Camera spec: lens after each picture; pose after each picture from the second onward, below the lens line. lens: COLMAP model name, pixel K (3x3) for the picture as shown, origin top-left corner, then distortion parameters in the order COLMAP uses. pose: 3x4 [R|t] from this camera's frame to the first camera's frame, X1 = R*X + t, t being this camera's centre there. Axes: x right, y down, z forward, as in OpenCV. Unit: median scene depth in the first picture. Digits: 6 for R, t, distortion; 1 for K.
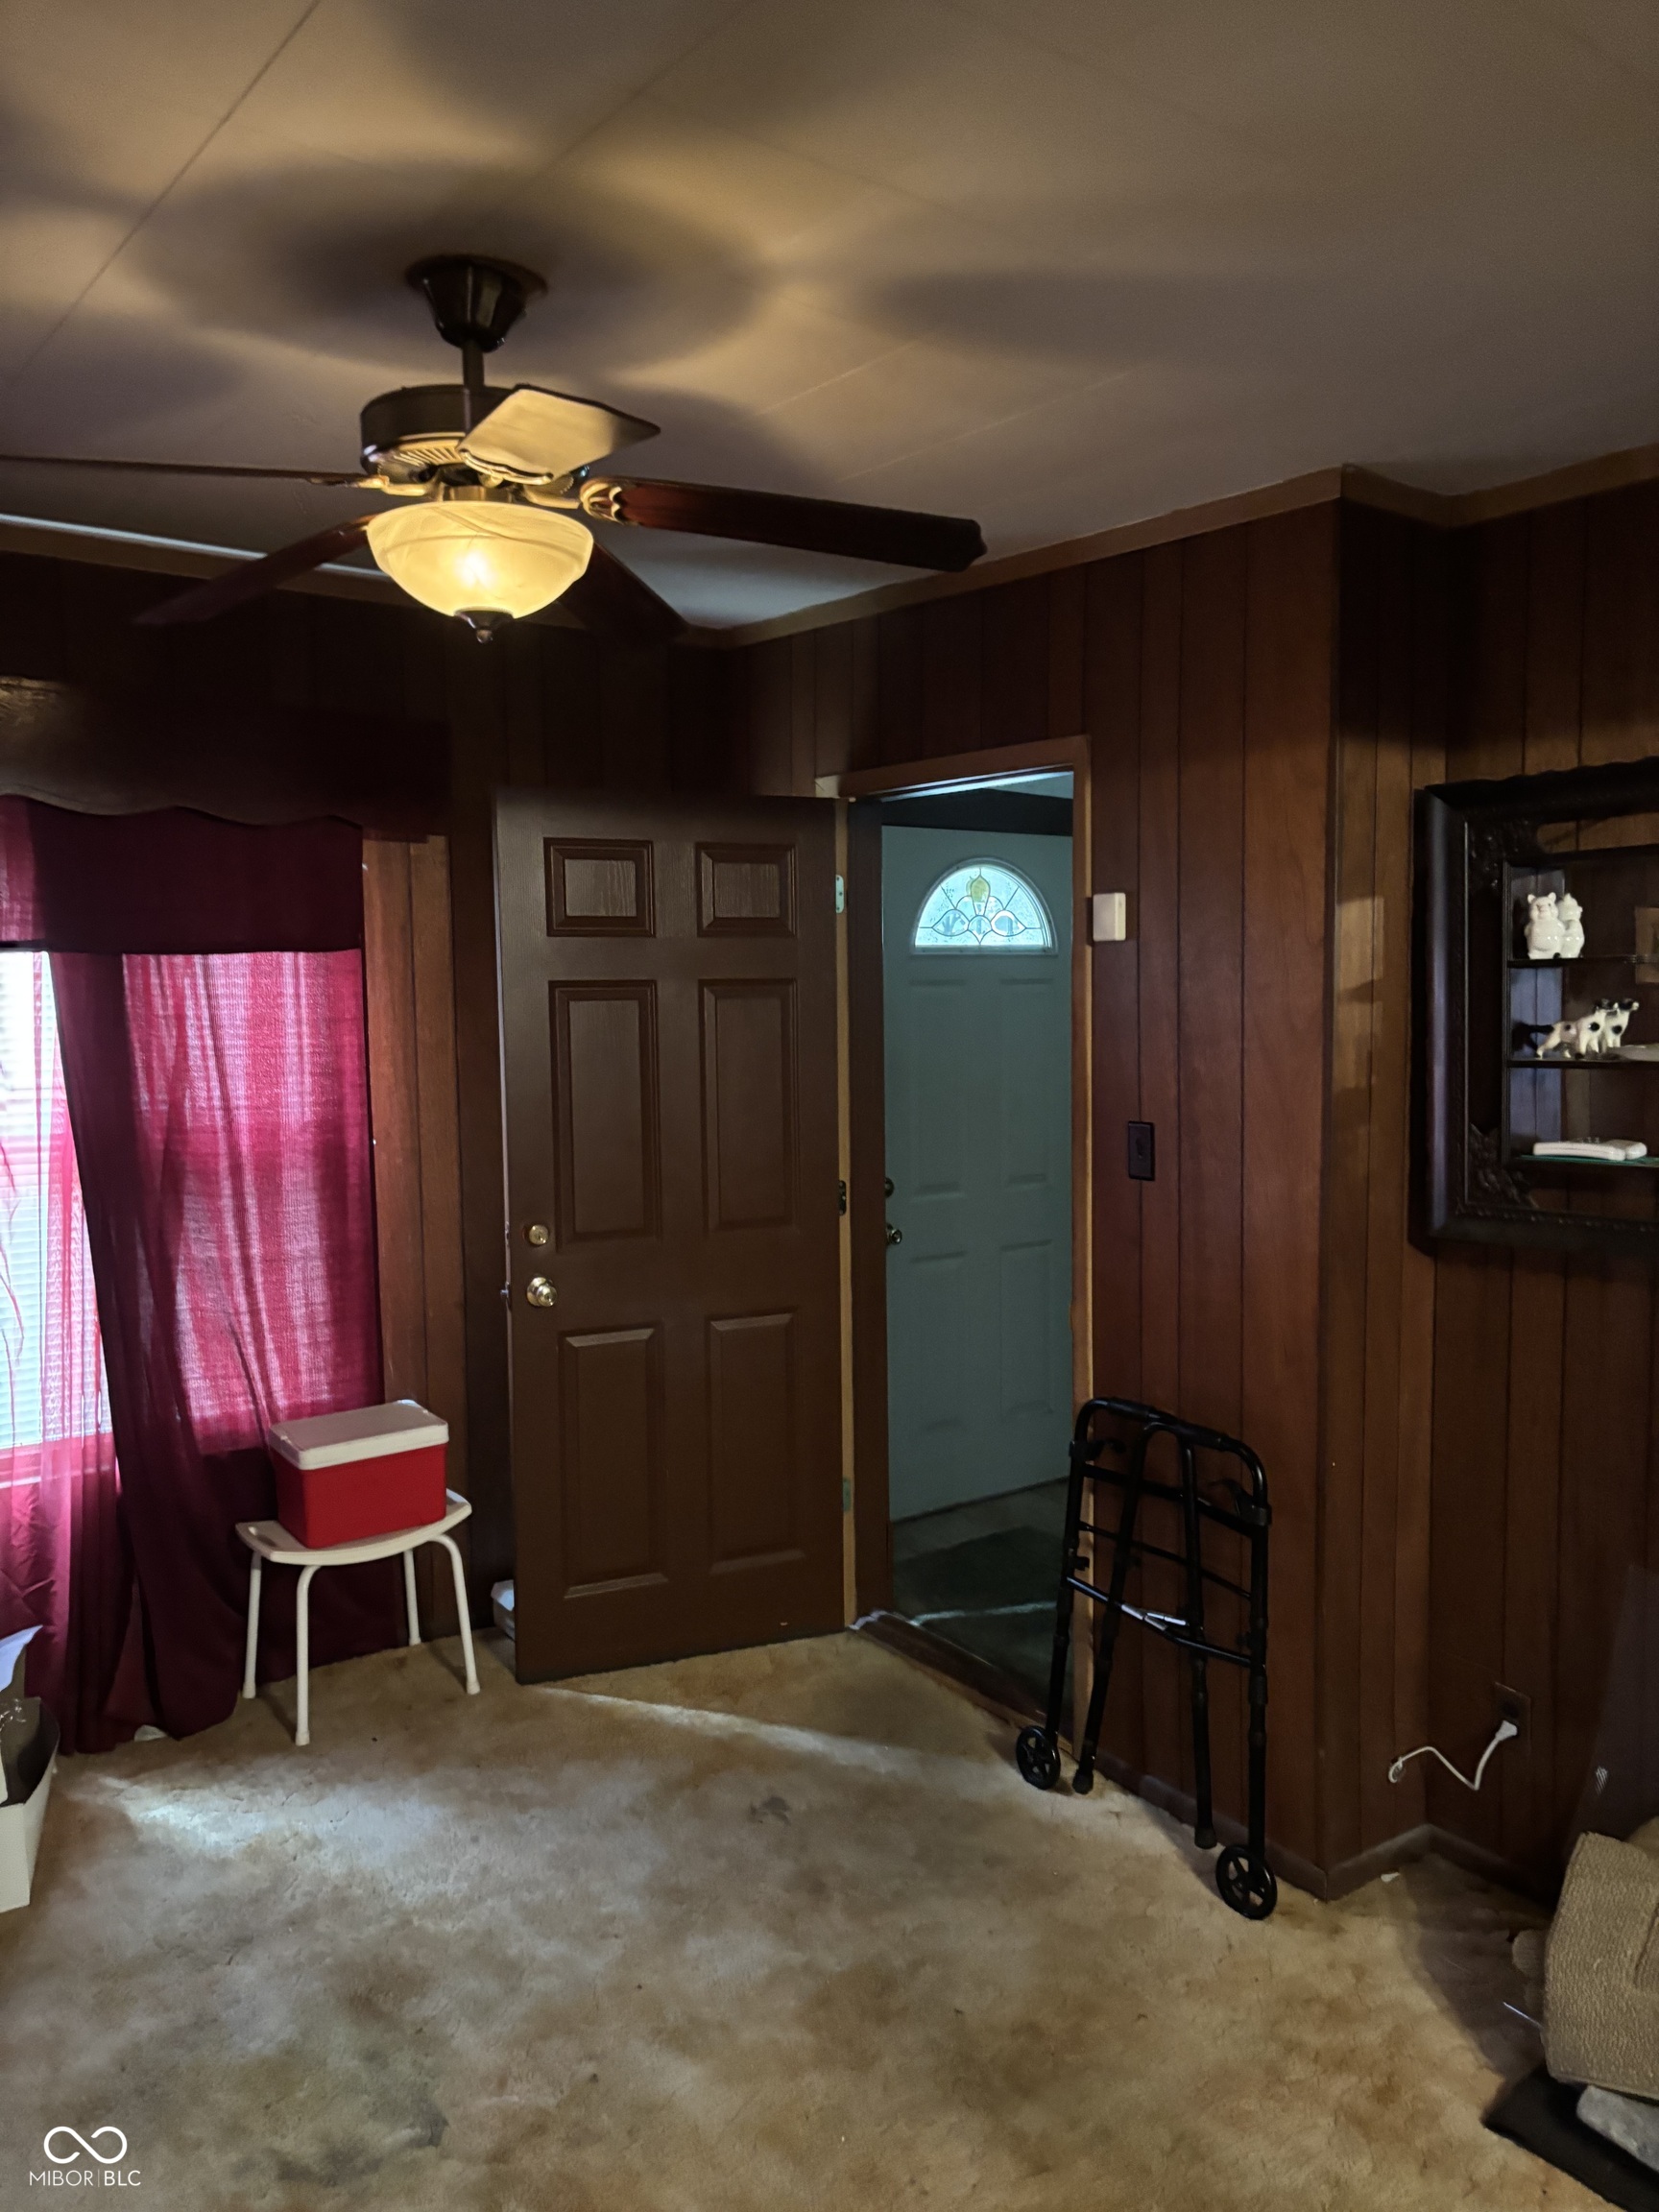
lens RADIAL K [[1668.0, 0, 831.0], [0, 1668.0, 1153.9], [0, 0, 1]] dist [0.040315, -0.001946]
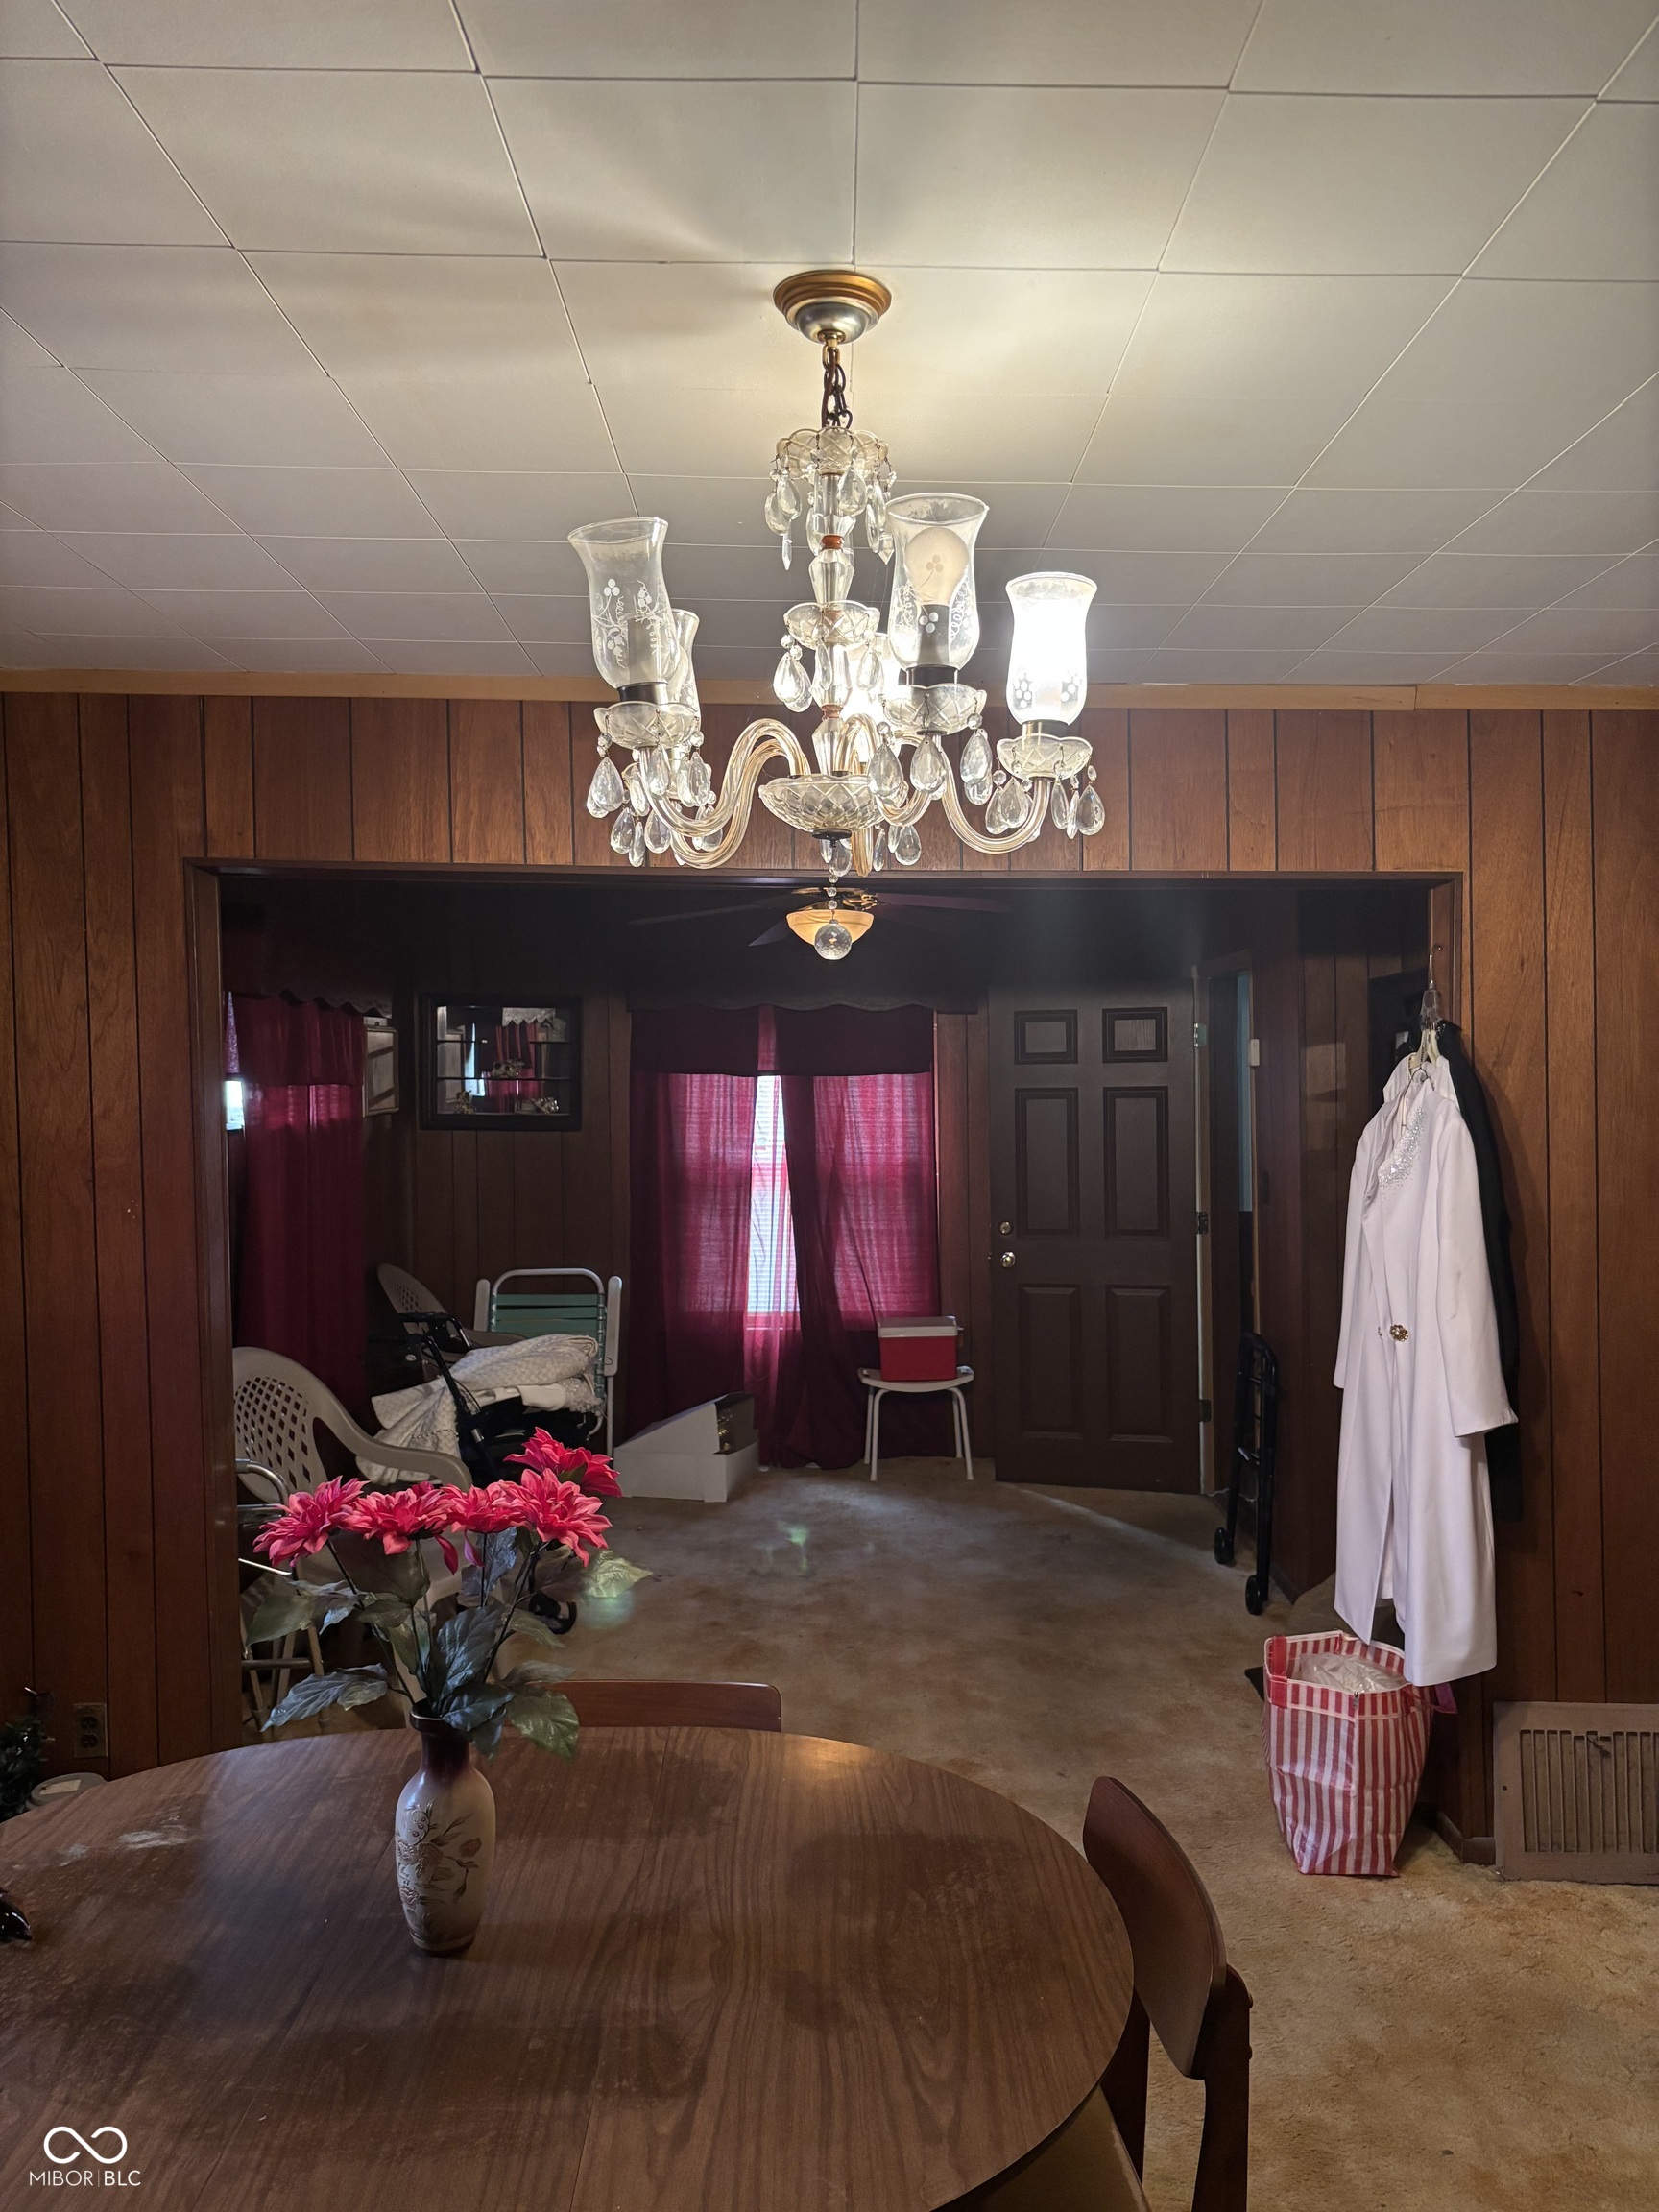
lens RADIAL K [[1681.6, 0, 829.5], [0, 1681.6, 1106.0], [0, 0, 1]] dist [0.044189, -0.000091]
pose [[0.805744, 0.007022, -0.592223, 0.820064], [-0.059168, 0.995882, -0.068691, 0.059280], [0.589302, 0.090388, 0.802841, -0.650014]]
